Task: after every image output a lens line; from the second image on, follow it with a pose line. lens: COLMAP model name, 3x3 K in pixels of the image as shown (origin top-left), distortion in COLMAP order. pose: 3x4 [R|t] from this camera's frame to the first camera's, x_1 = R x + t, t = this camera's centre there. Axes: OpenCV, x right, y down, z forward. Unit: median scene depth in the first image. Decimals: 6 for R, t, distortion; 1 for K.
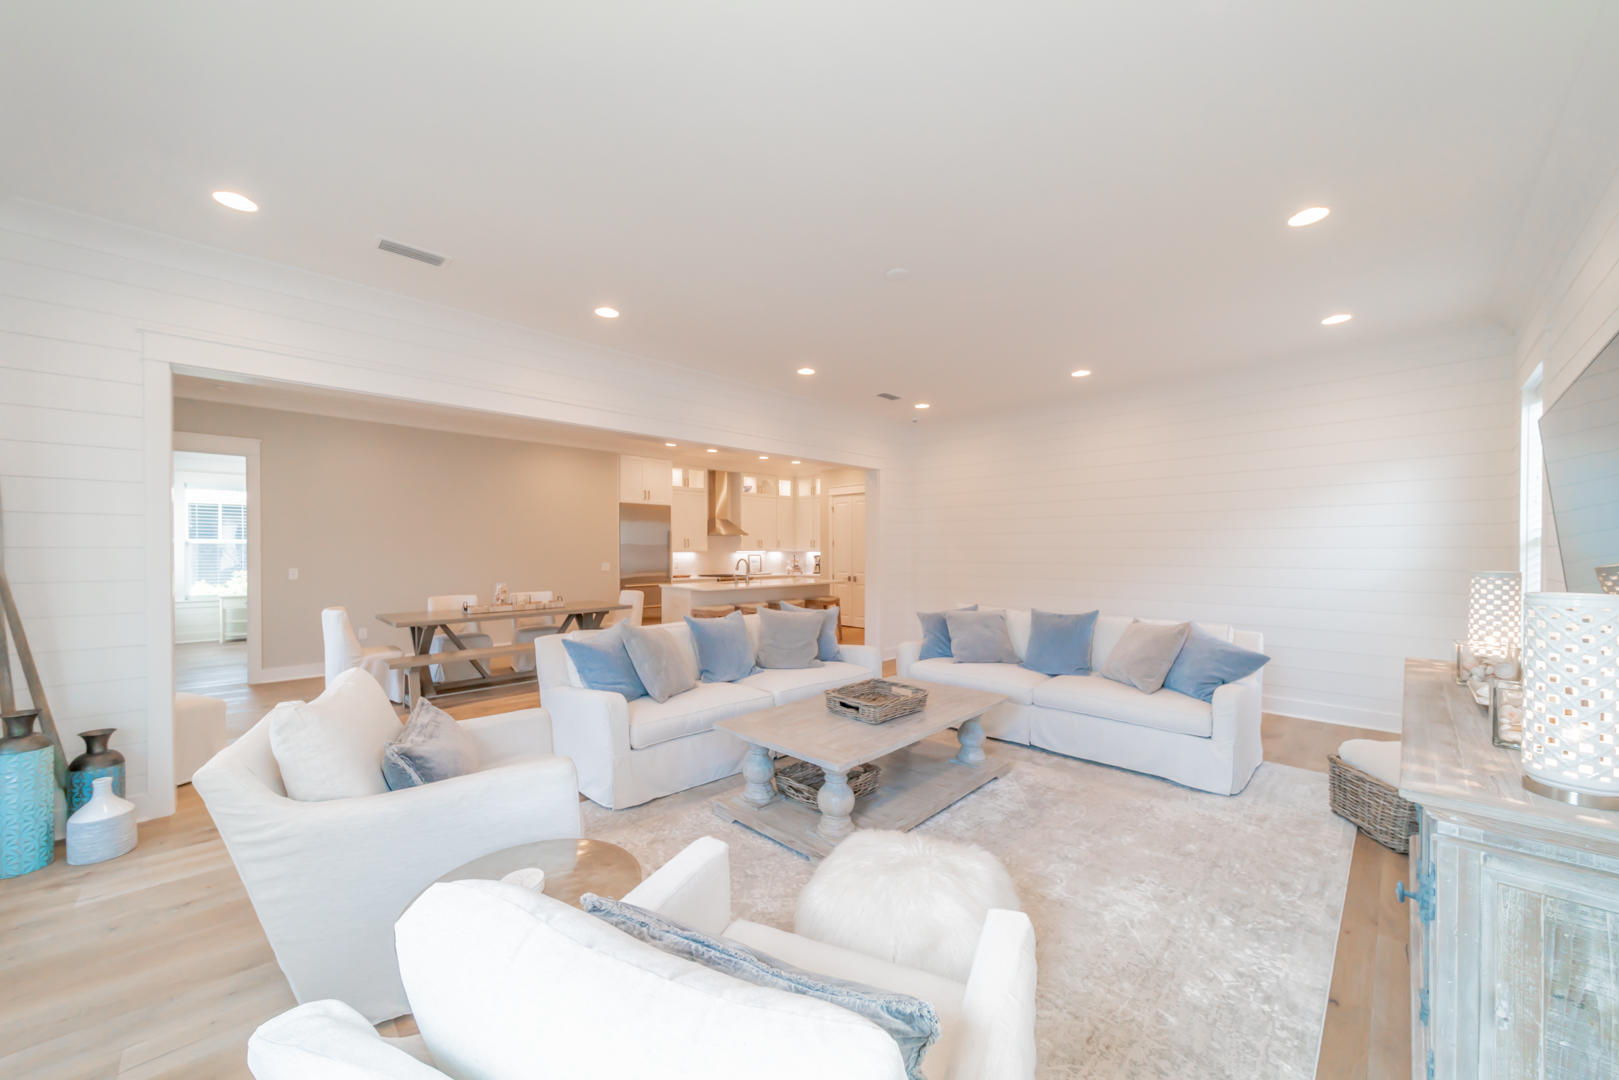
lens RADIAL K [[582.0, 0, 797.5], [0, 582.0, 552.6], [0, 0, 1]] dist [-0.001685, -0.000437]
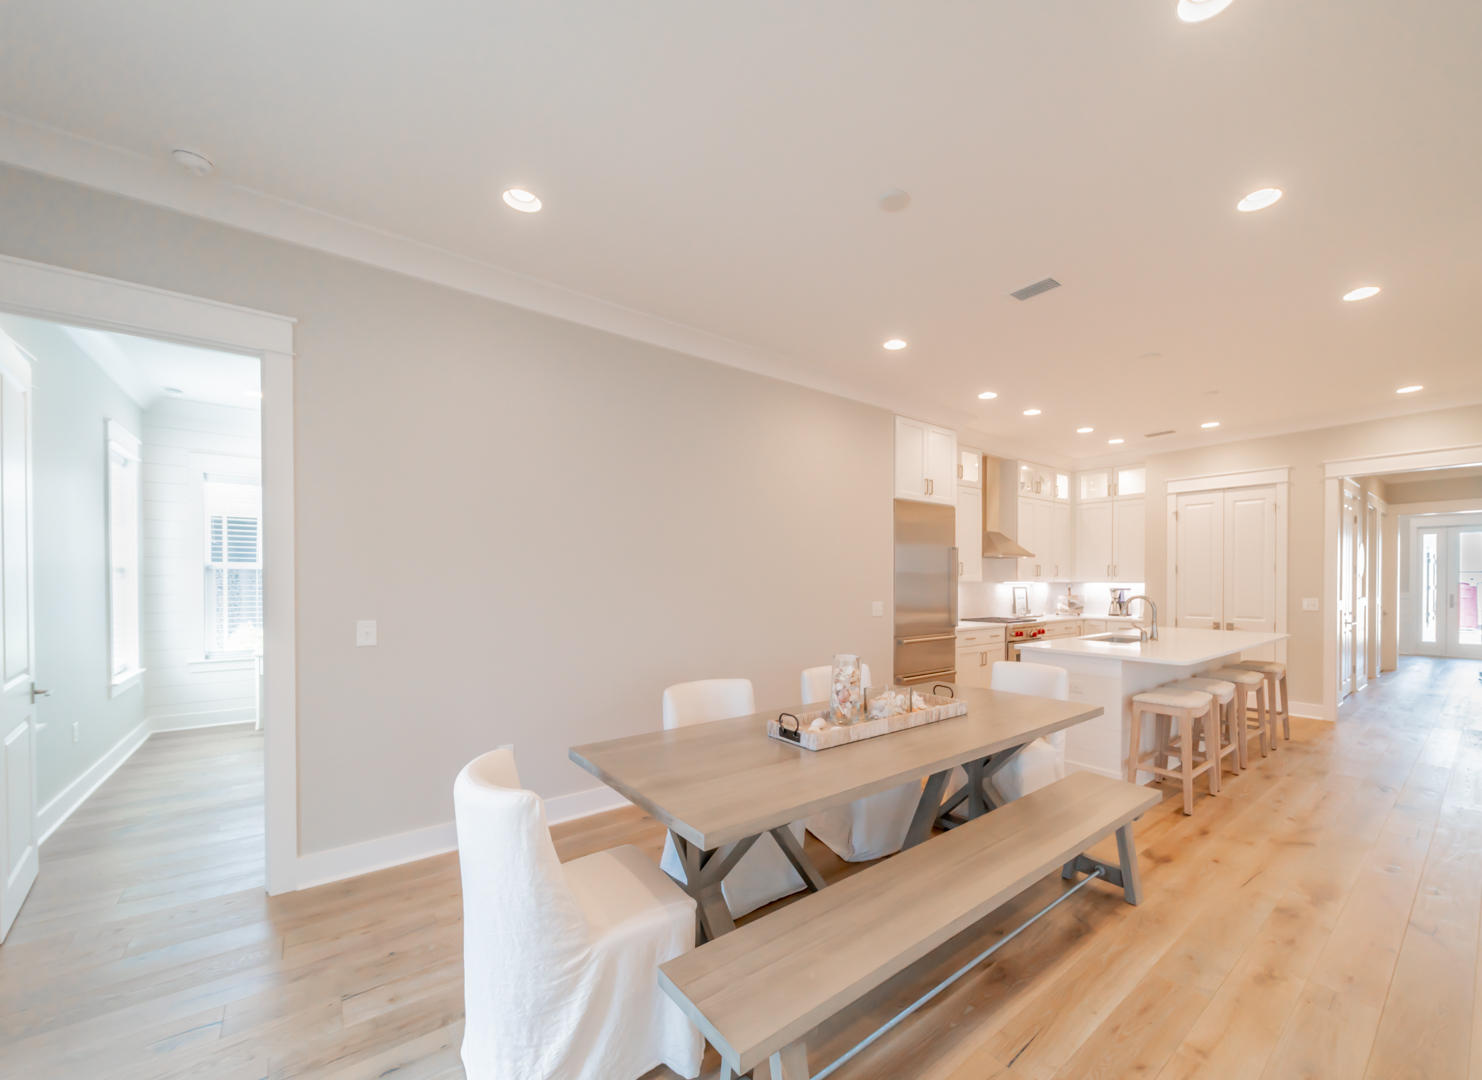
lens RADIAL K [[586.4, 0, 803.0], [0, 586.4, 584.1], [0, 0, 1]] dist [-0.000952, 0.000049]
pose [[0.997536, 0.001331, -0.070144, -0.304951], [-0.001147, 0.999996, 0.002660, -0.001241], [0.070147, -0.002573, 0.997533, 0.349275]]
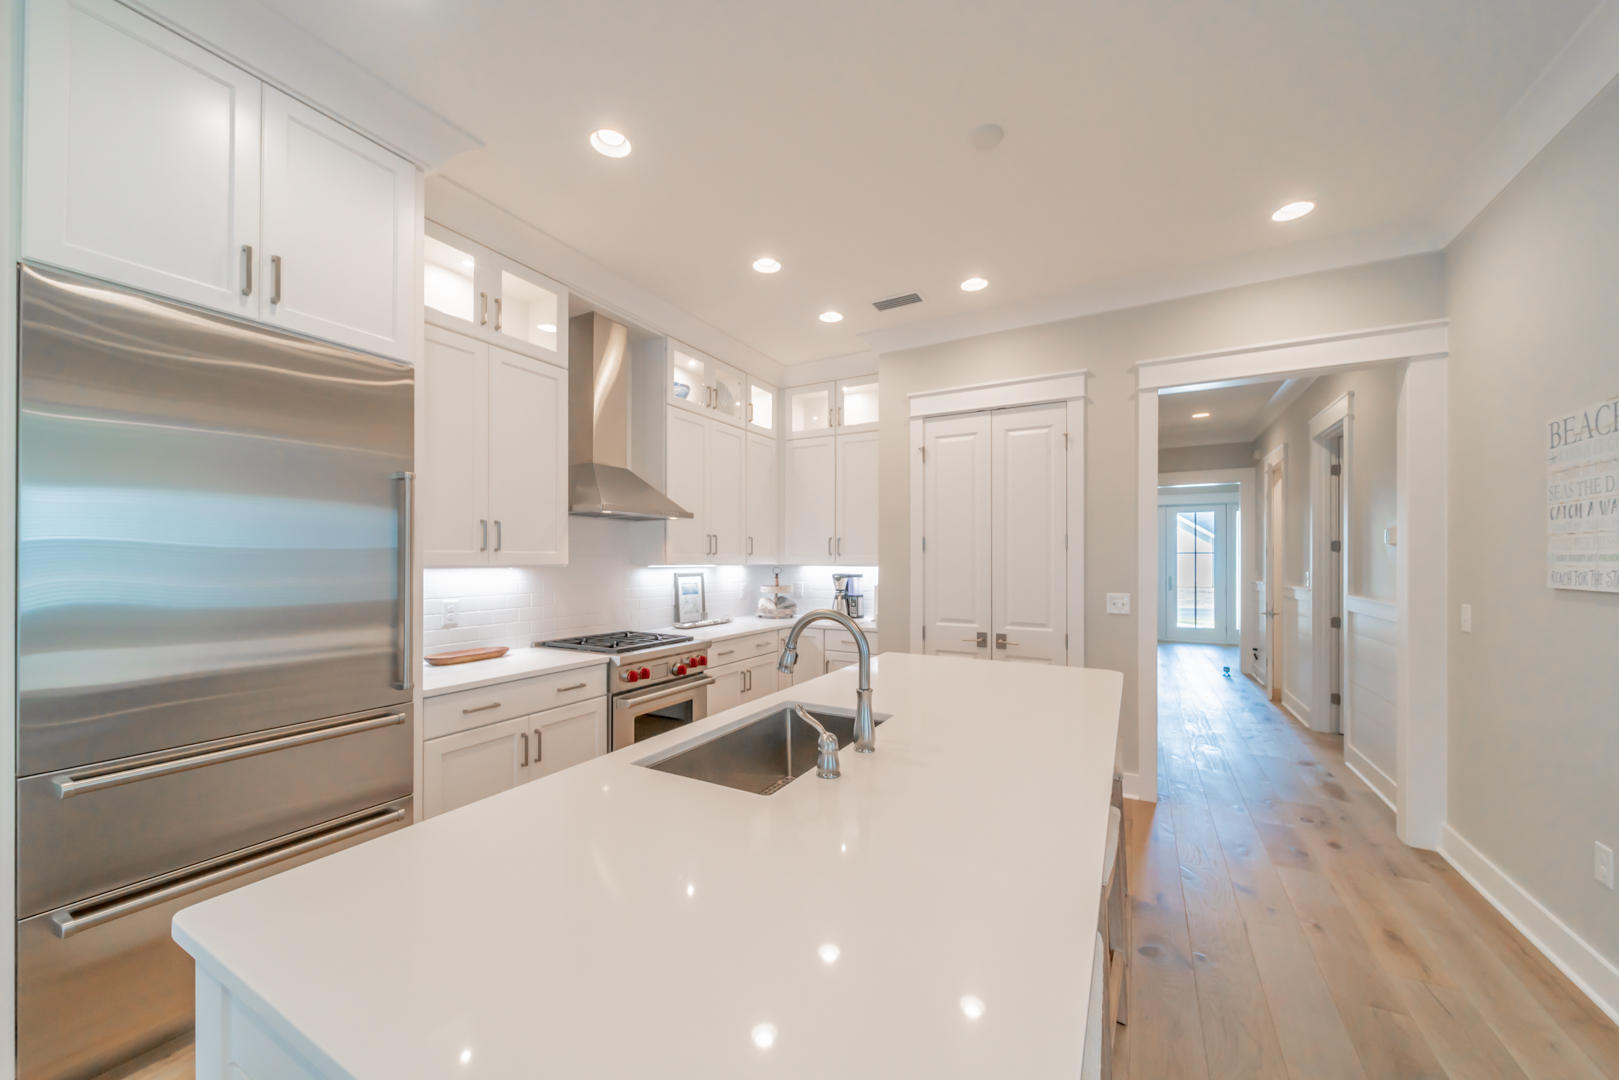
lens RADIAL K [[589.1, 0, 805.5], [0, 589.1, 556.6], [0, 0, 1]] dist [-0.001476, -0.000075]
pose [[0.956462, 0.003410, 0.291837, -0.126582], [-0.000438, 0.999947, -0.010250, -0.003867], [-0.291857, 0.009676, 0.956413, 0.675853]]
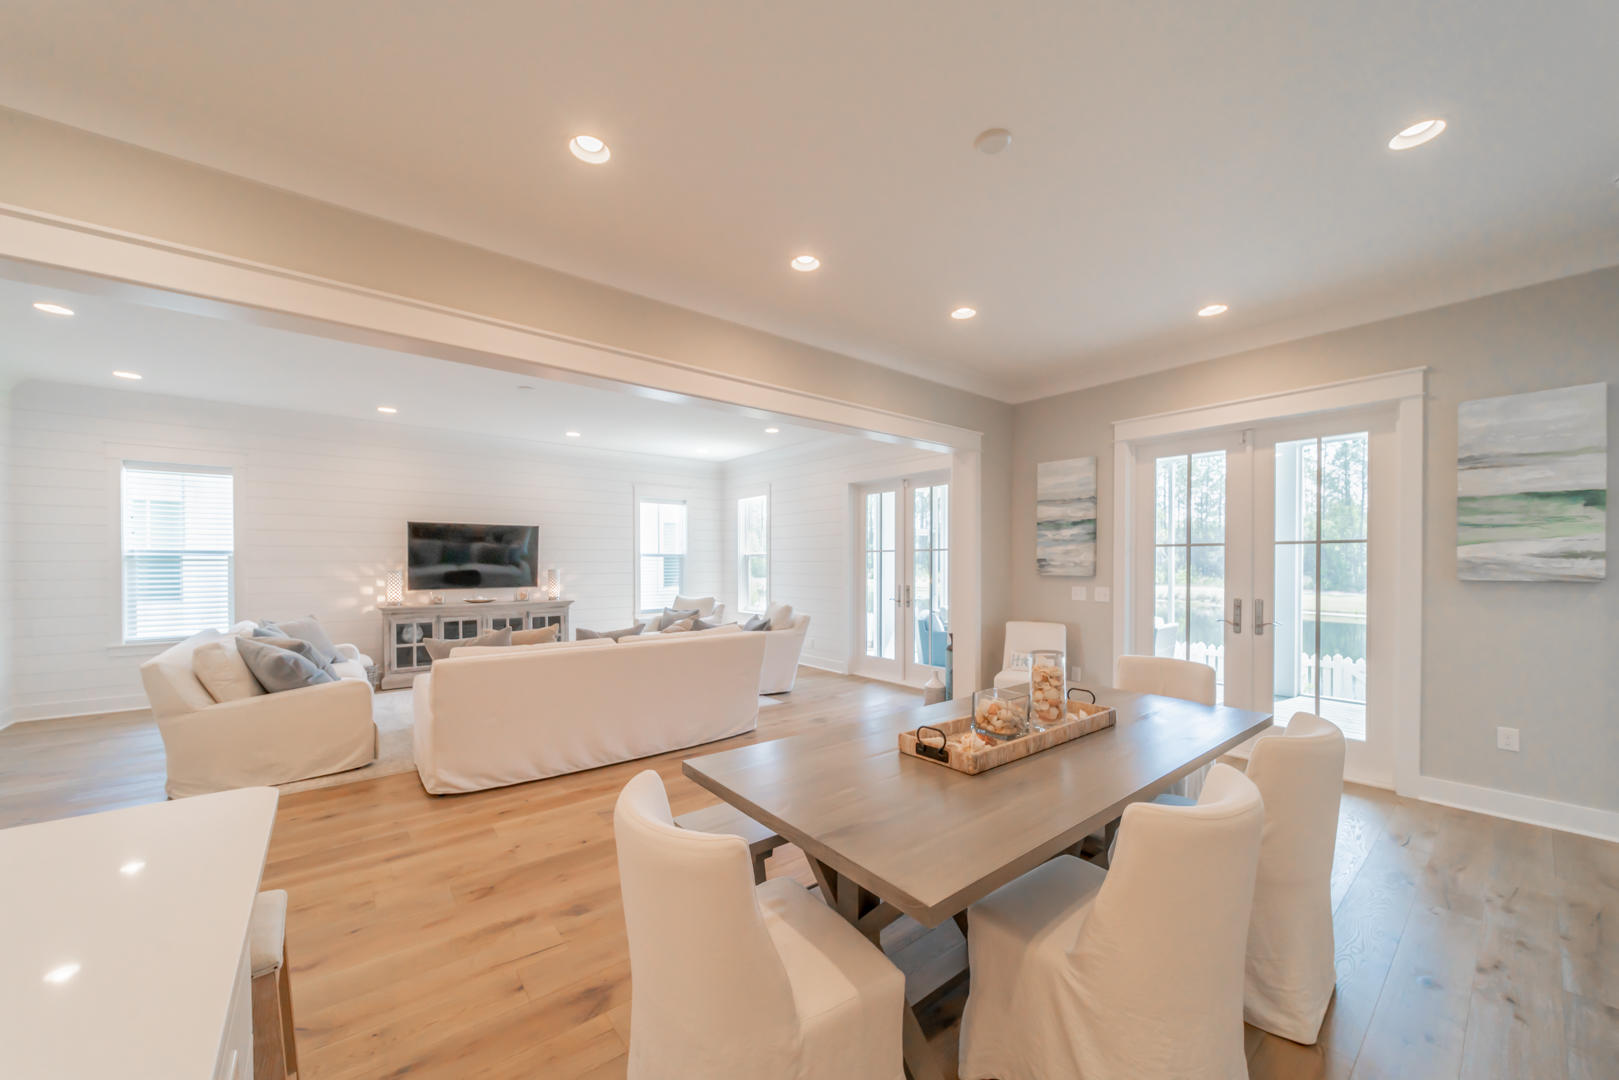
lens RADIAL K [[587.3, 0, 808.7], [0, 587.3, 569.8], [0, 0, 1]] dist [-0.000395, -0.000186]
pose [[-0.996324, 0.001060, 0.085659, -0.235352], [0.002457, 0.999866, 0.016201, -0.004343], [-0.085630, 0.016352, -0.996193, 0.813035]]
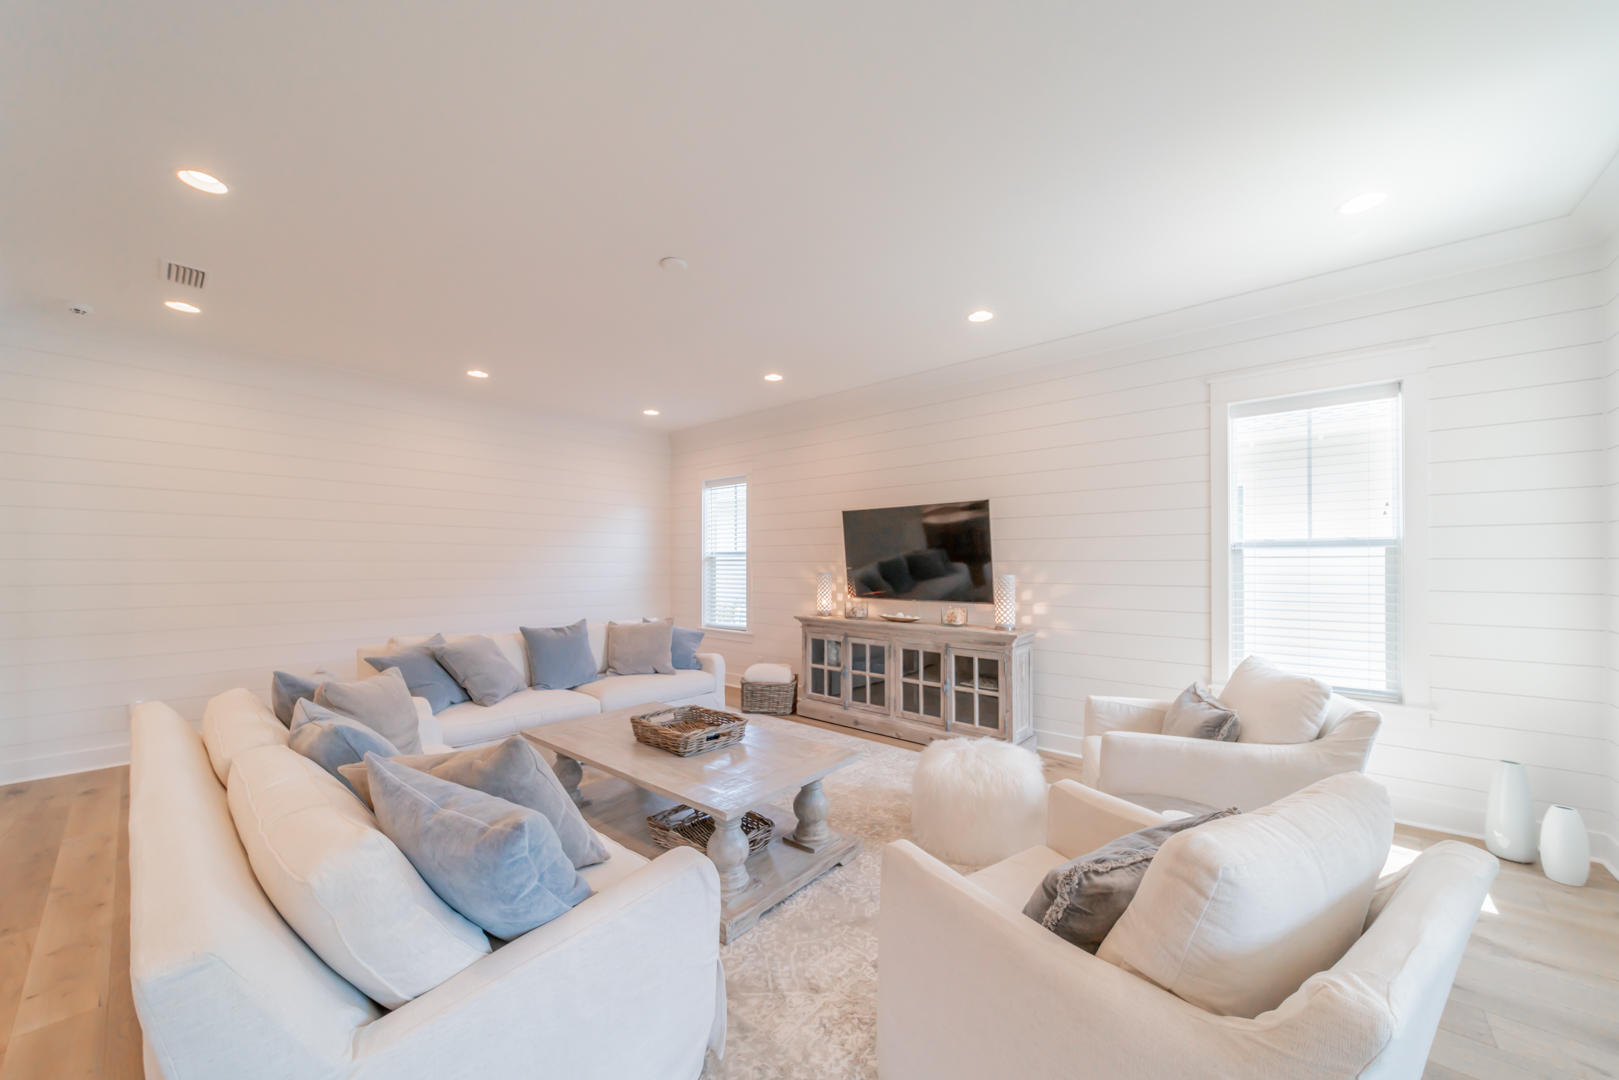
lens RADIAL K [[587.3, 0, 808.7], [0, 587.3, 569.8], [0, 0, 1]] dist [-0.000395, -0.000186]
pose [[-0.093024, -0.007867, 0.995633, -0.250409], [0.003041, 0.999962, 0.008185, -0.000807], [-0.995659, 0.003789, -0.092997, 0.276783]]
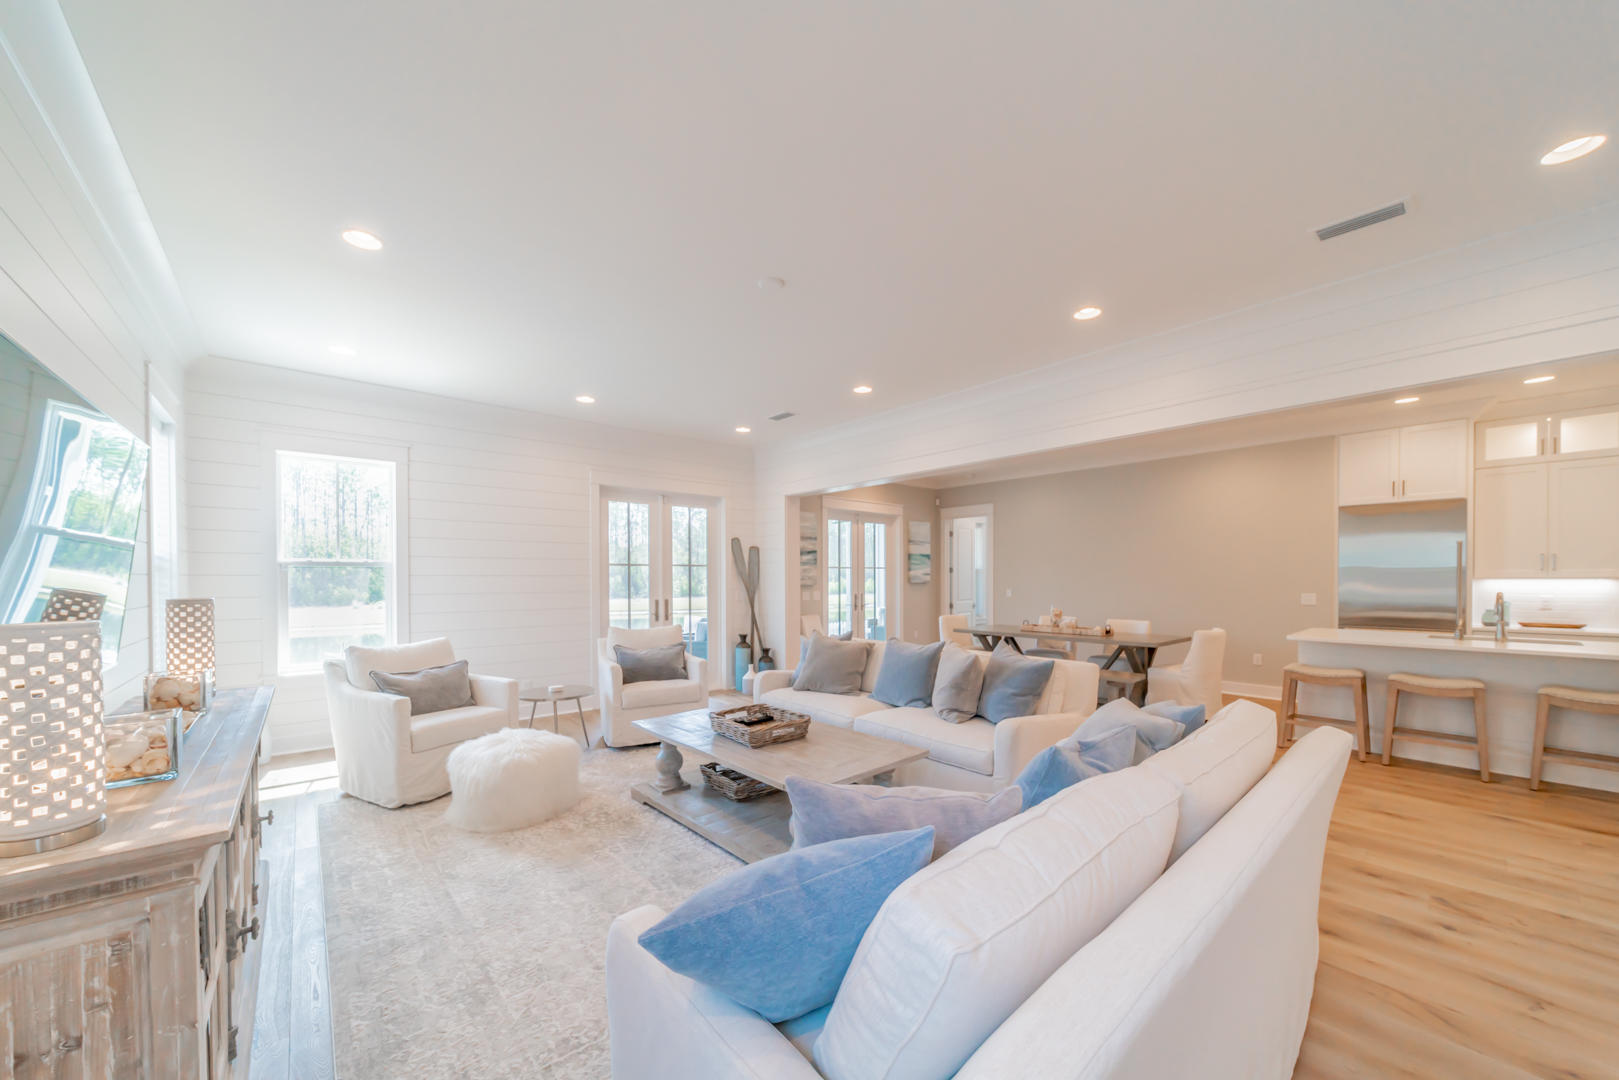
lens RADIAL K [[591.8, 0, 802.2], [0, 591.8, 582.1], [0, 0, 1]] dist [0.000475, 0.000023]
pose [[-0.061924, 0.008520, -0.998045, 0.370461], [-0.001660, 0.999961, 0.008639, -0.001479], [0.998080, 0.002192, -0.061907, 0.353041]]
